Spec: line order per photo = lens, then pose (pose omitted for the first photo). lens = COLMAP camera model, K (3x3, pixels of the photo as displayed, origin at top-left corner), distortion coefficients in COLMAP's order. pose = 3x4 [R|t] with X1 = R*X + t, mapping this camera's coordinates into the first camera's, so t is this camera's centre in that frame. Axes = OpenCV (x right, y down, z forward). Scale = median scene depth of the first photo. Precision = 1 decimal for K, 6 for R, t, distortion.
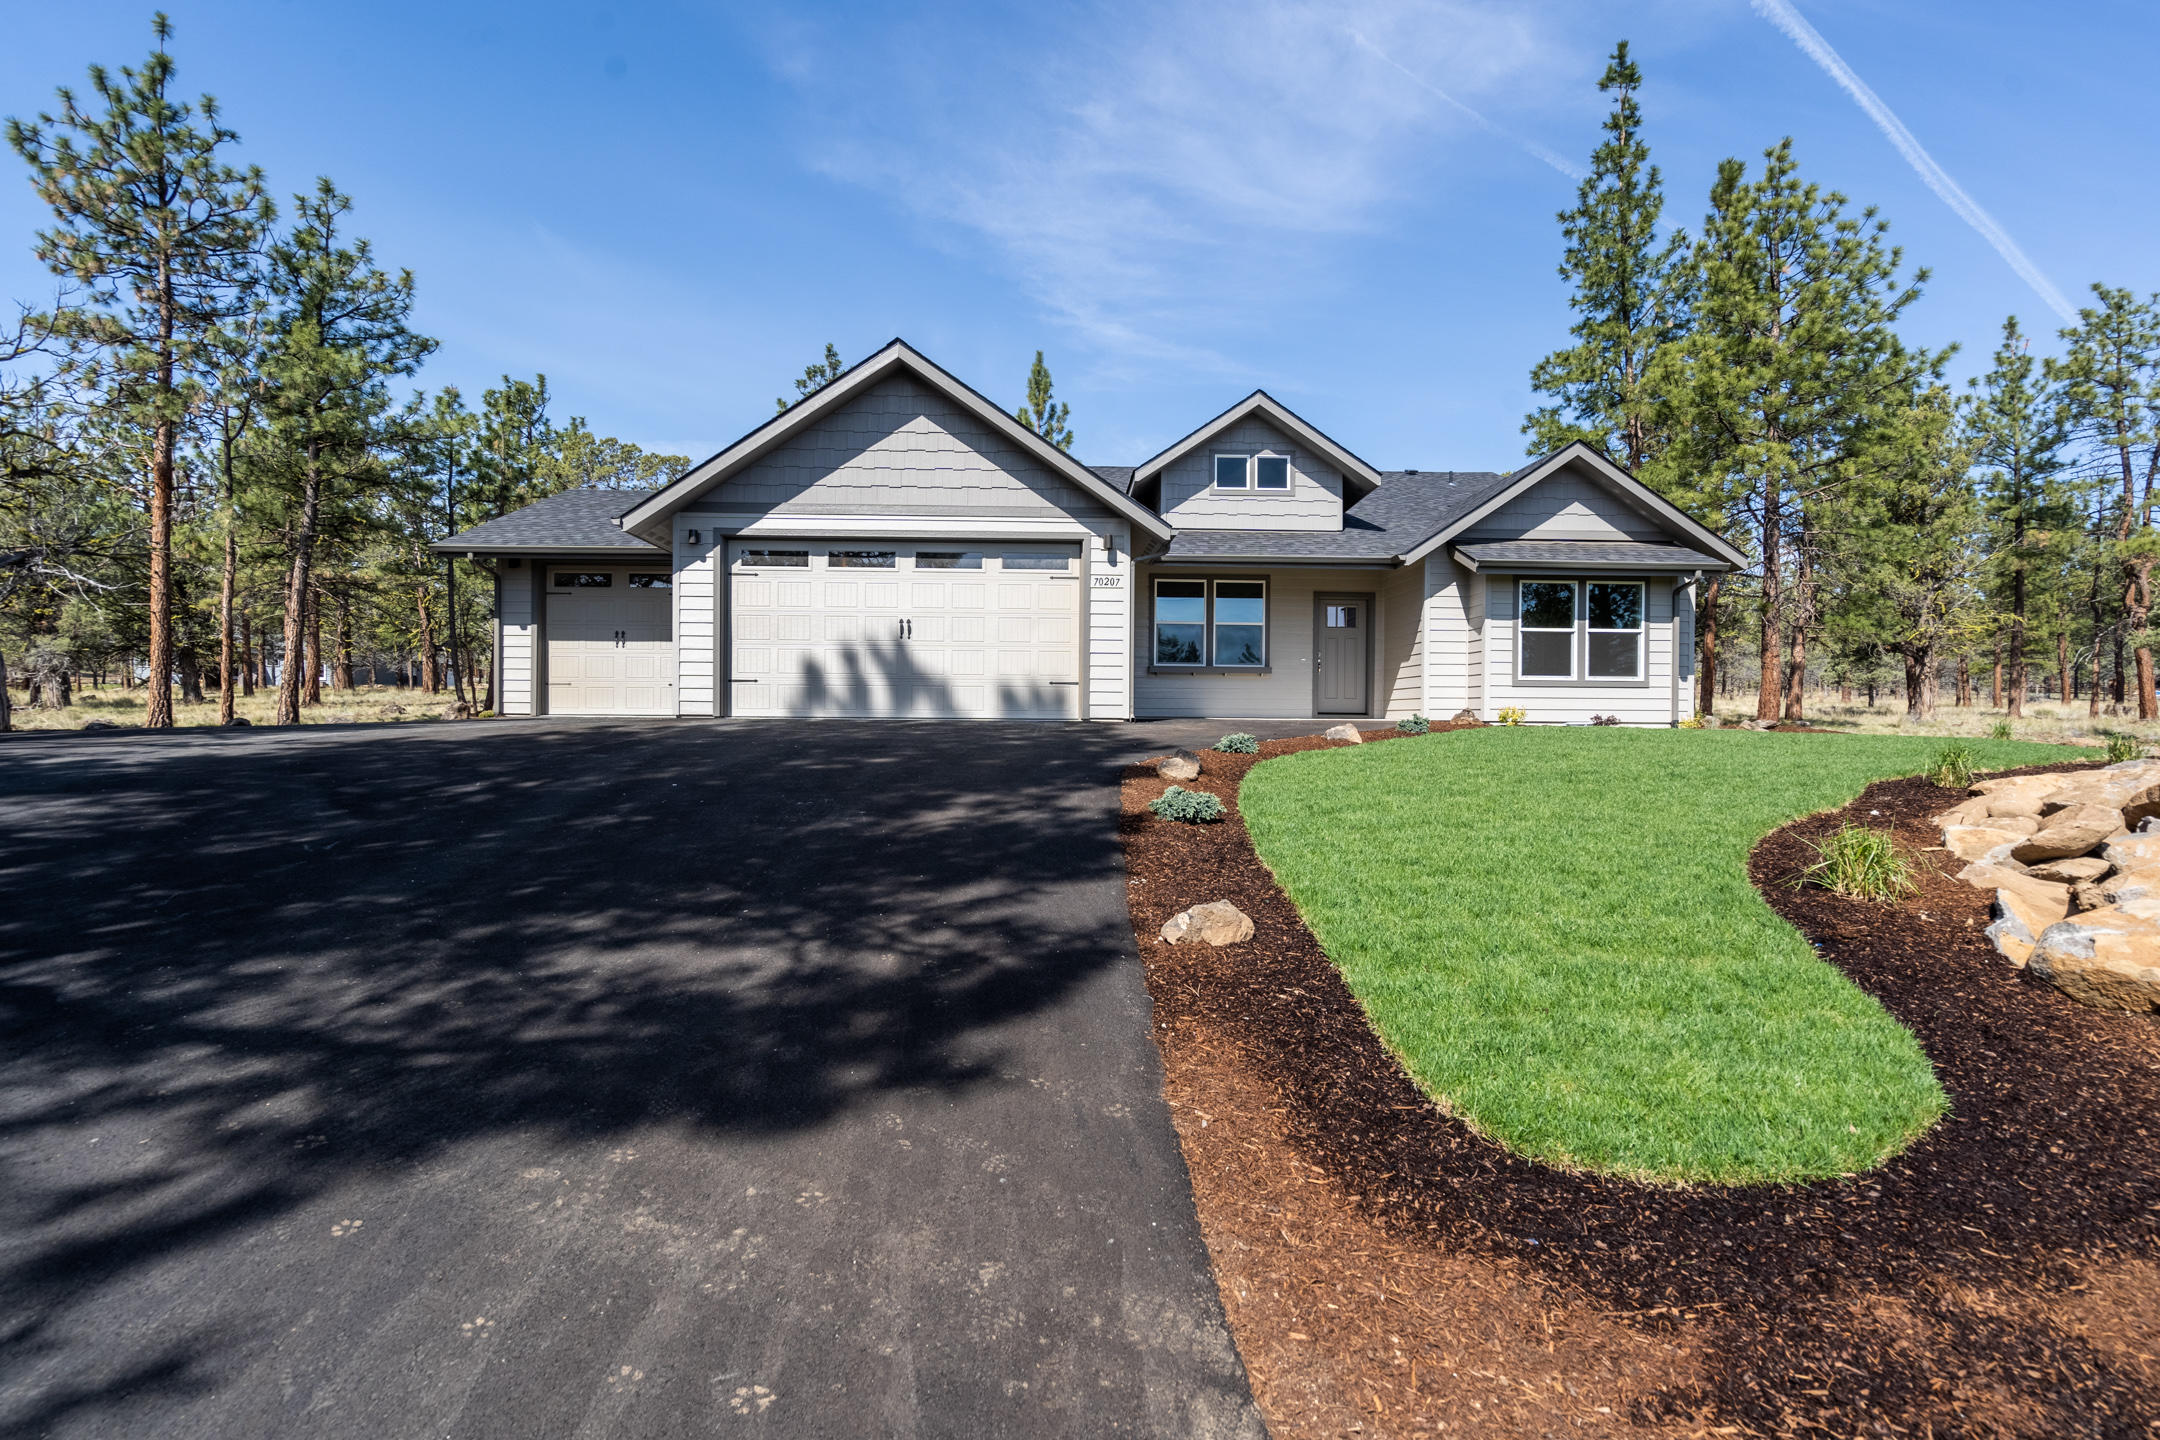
lens RADIAL K [[975.3, 0, 1081.3], [0, 975.3, 715.3], [0, 0, 1]] dist [-0.005959, 0.000117]
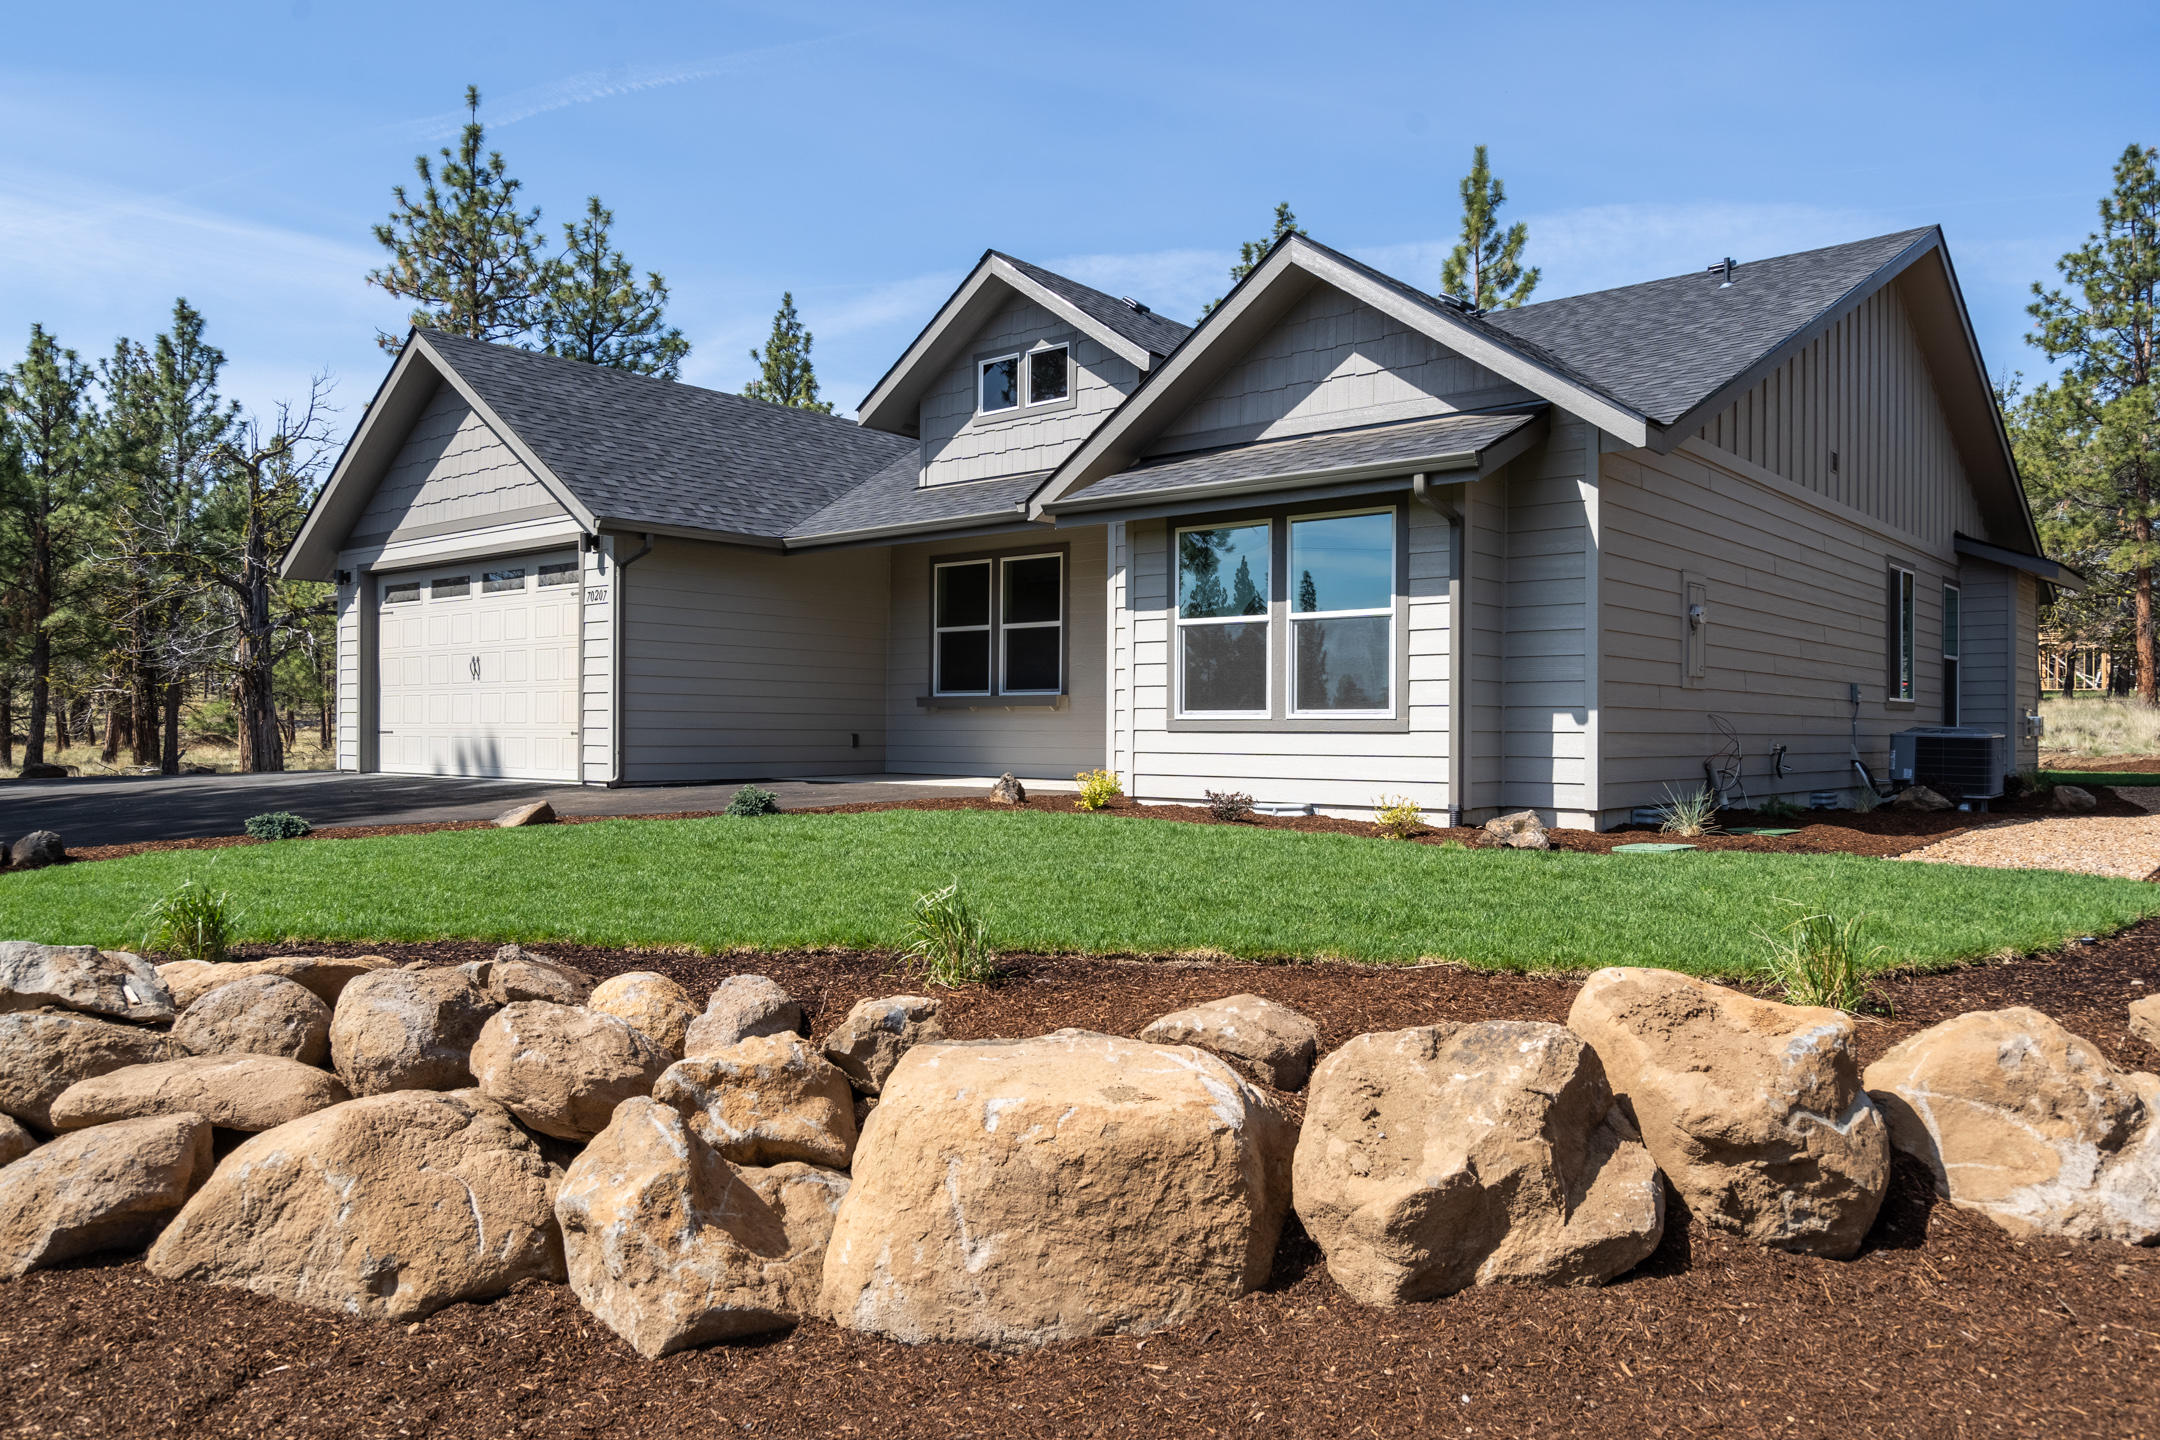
lens RADIAL K [[1494.9, 0, 1081.9], [0, 1494.9, 729.7], [0, 0, 1]] dist [0.004520, 0.001757]
pose [[0.740377, -0.004545, -0.672177, 0.947067], [0.001503, 0.999986, -0.005106, -0.026351], [0.672191, 0.002770, 0.740373, 0.367578]]
